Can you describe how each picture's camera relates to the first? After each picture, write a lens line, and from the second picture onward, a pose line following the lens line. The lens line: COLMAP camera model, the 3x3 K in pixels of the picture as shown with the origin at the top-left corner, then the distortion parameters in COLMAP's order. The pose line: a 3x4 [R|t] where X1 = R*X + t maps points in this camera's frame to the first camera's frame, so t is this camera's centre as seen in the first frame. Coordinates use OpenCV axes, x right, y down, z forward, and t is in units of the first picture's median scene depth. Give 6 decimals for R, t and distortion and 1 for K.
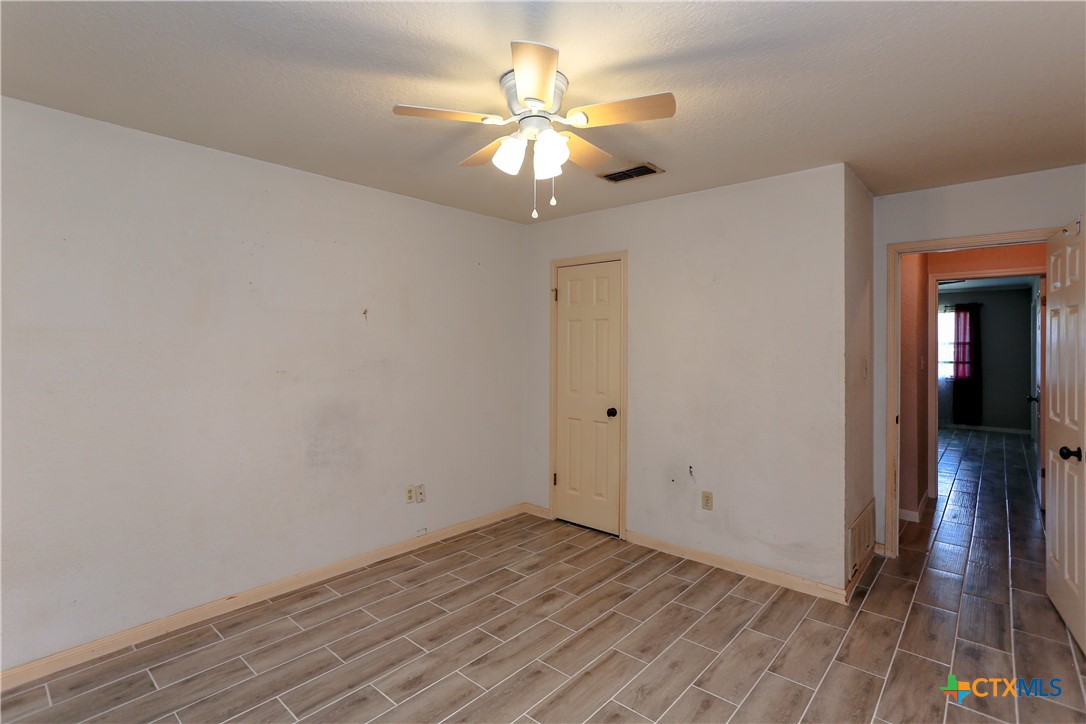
lens RADIAL K [[528.0, 0, 541.1], [0, 528.0, 351.4], [0, 0, 1]] dist [-0.020944, 0.010079]
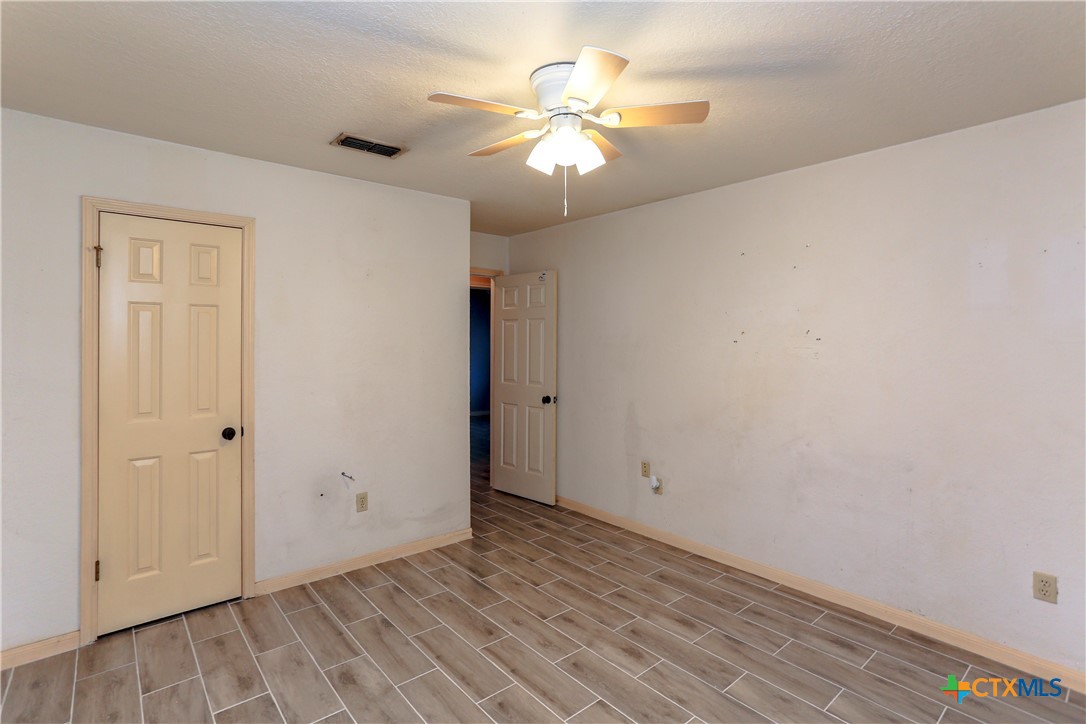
lens RADIAL K [[528.0, 0, 539.8], [0, 528.0, 335.3], [0, 0, 1]] dist [-0.020944, 0.010079]
pose [[0.139666, 0.009722, 0.990151, -0.635940], [0.007961, 0.999908, -0.010941, -0.011294], [-0.990167, 0.009411, 0.139576, 0.566870]]
